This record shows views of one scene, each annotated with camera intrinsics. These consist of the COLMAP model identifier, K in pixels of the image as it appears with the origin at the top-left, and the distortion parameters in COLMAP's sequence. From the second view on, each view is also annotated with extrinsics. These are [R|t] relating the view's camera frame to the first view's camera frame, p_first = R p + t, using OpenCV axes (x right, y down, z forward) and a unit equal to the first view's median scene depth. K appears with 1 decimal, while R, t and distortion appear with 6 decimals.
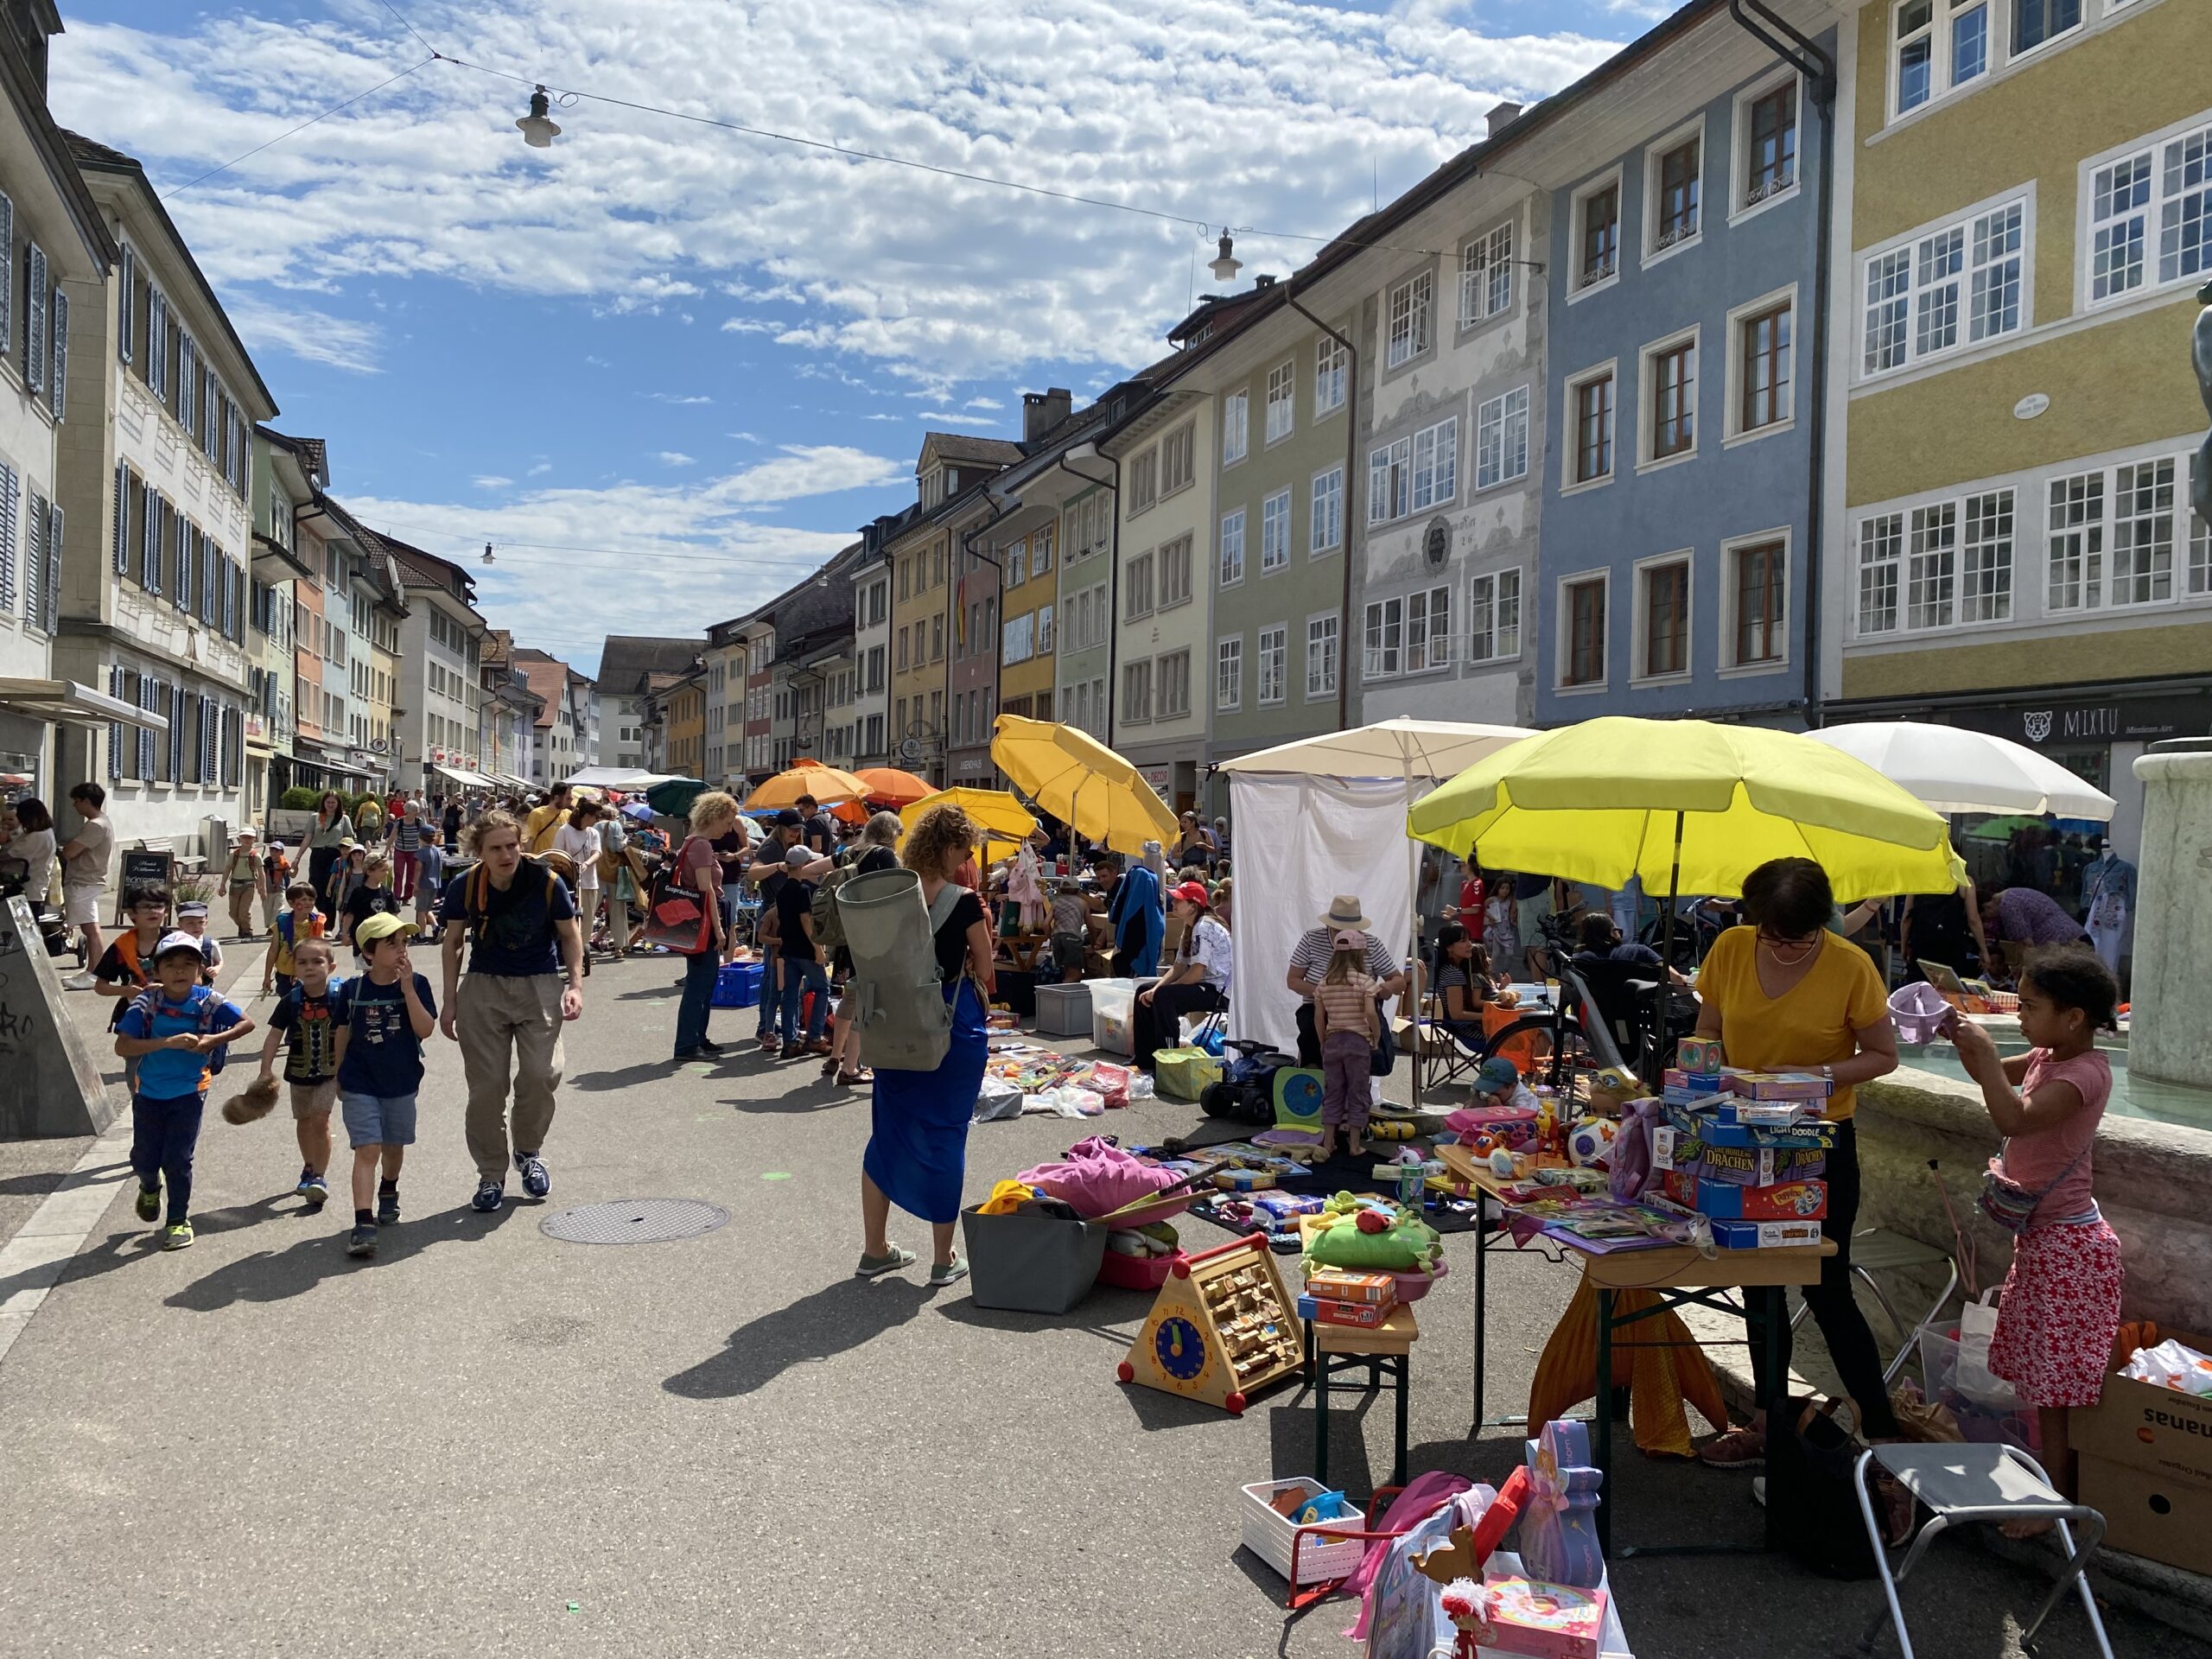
lens RADIAL K [[1692.3, 0, 1106.0], [0, 1692.3, 829.5], [0, 0, 1]] dist [-0.007387, 0.002679]
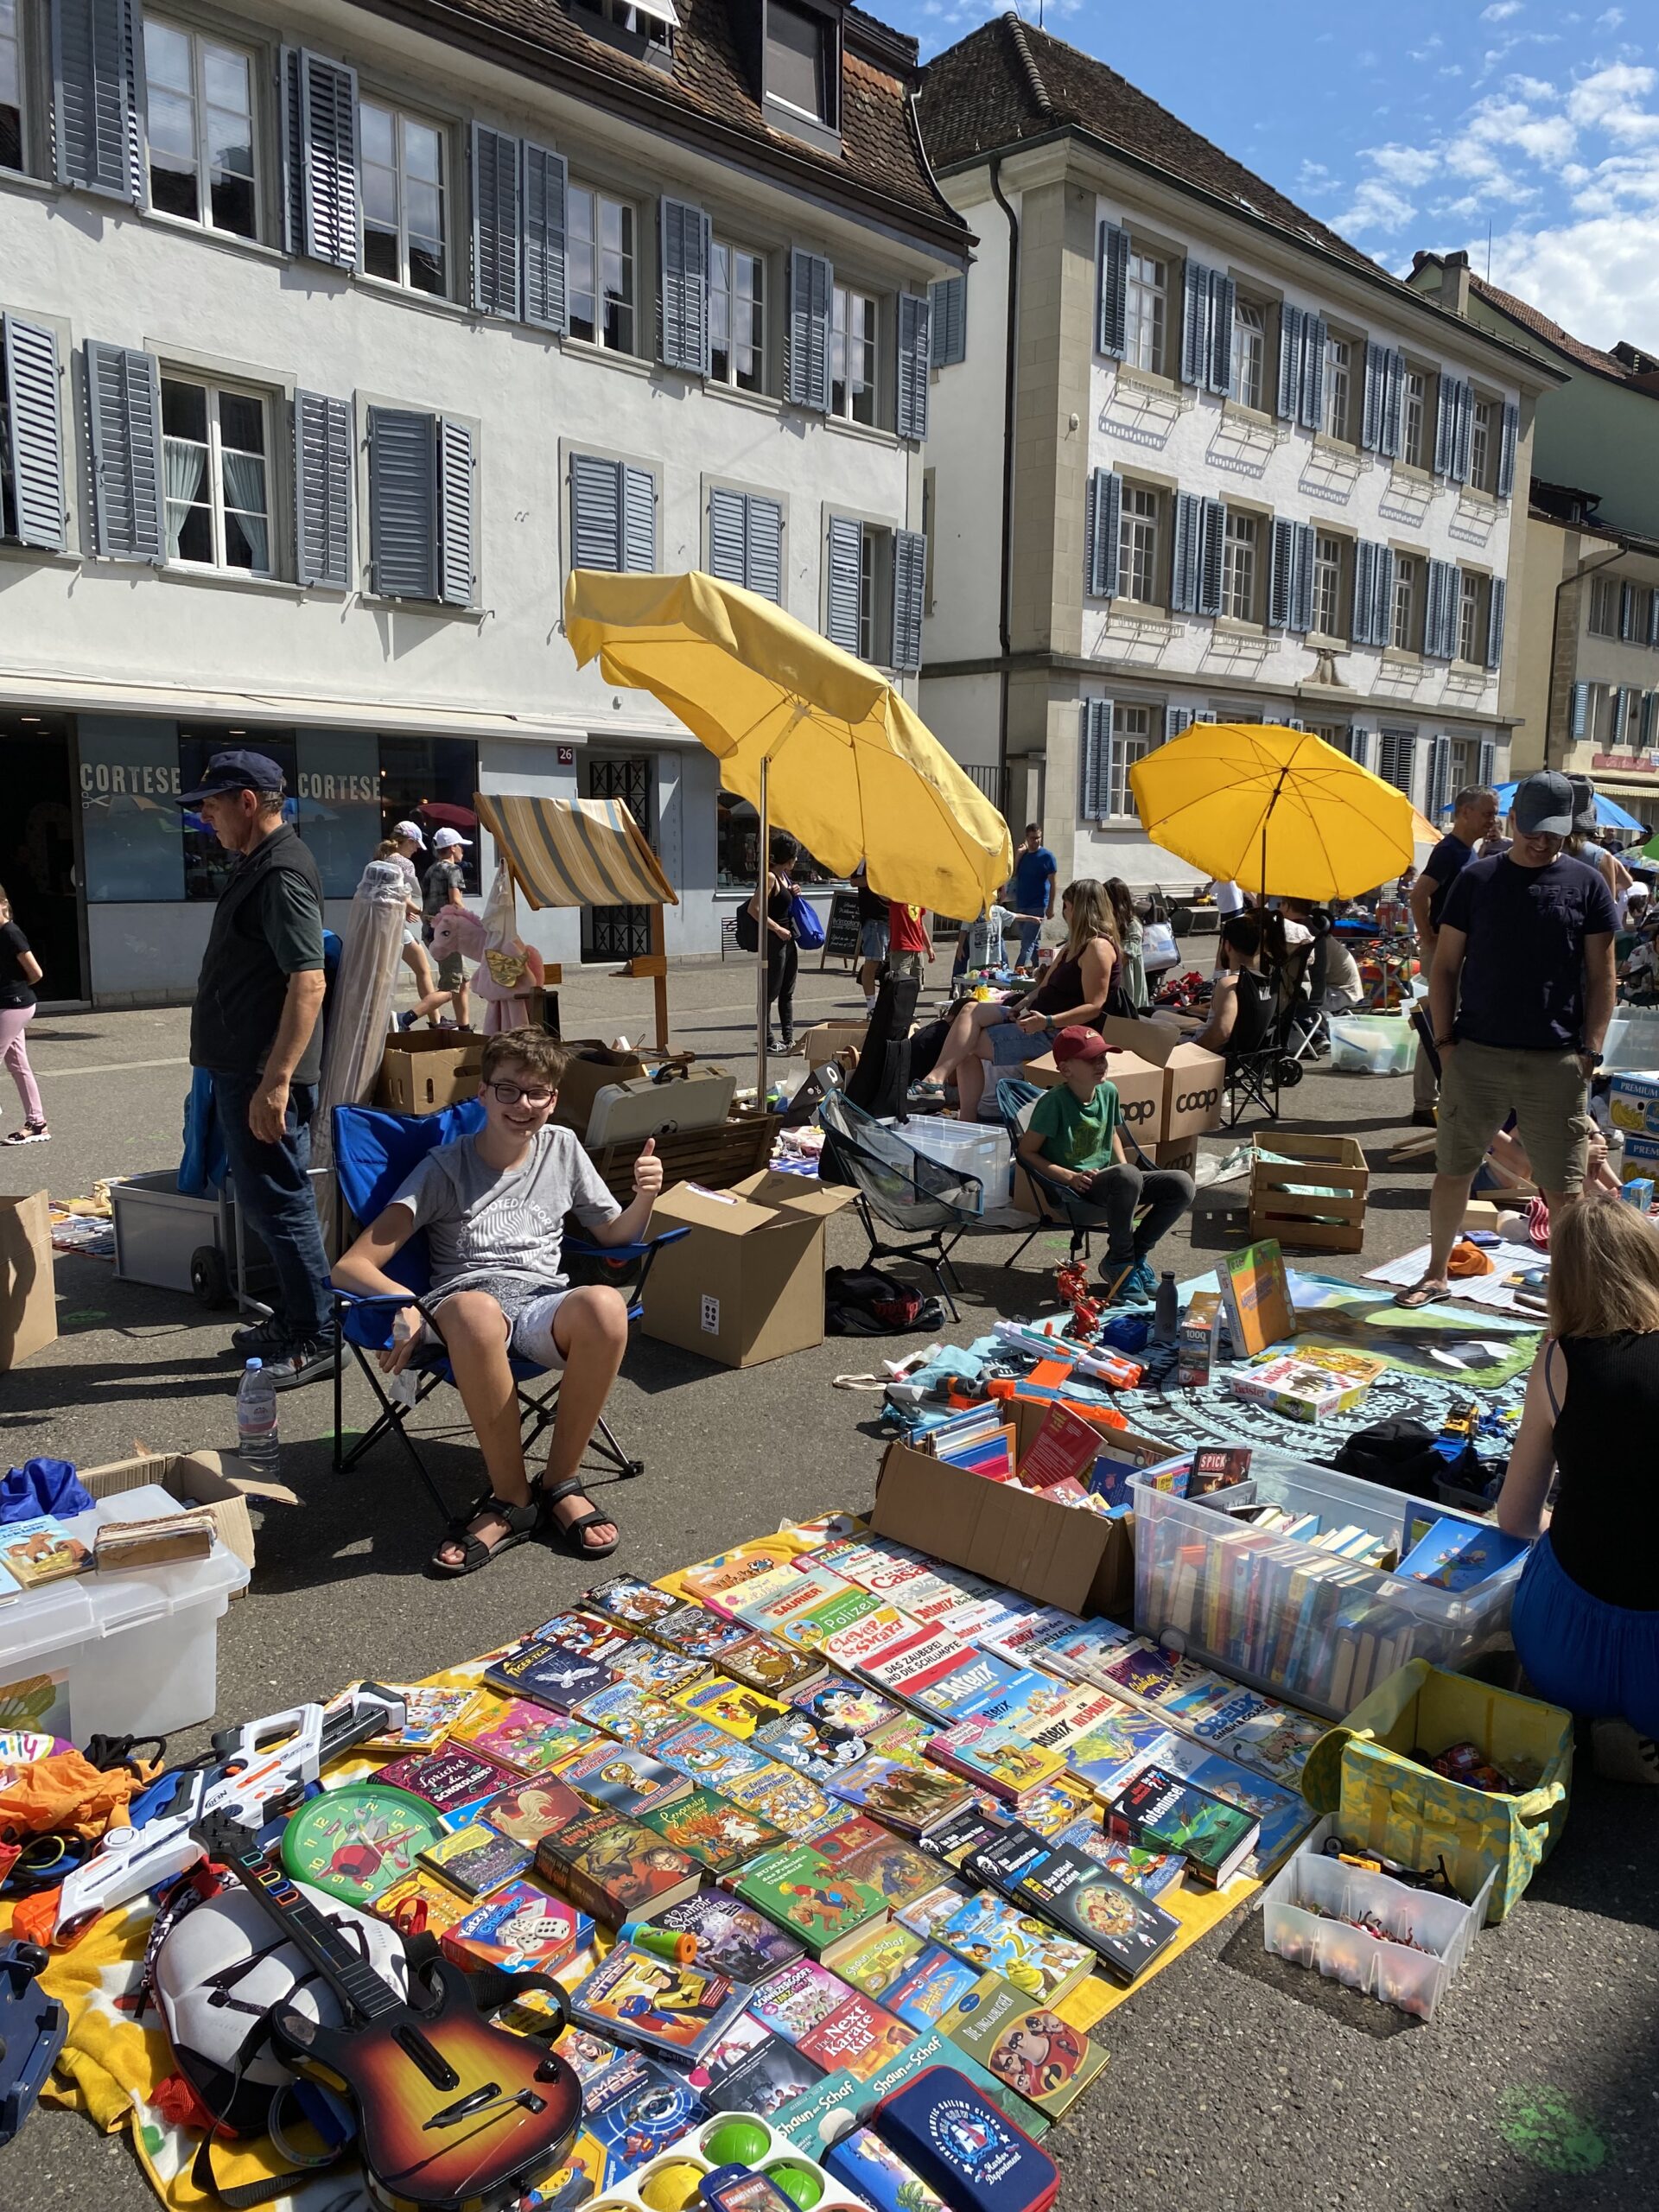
lens RADIAL K [[1670.6, 0, 829.5], [0, 1670.6, 1106.0], [0, 0, 1]] dist [0.035107, -0.027699]
pose [[0.449431, 0.115884, -0.885767, 0.070436], [-0.000612, 0.991590, 0.129419, 0.002943], [0.893315, -0.057623, 0.445722, 0.146487]]
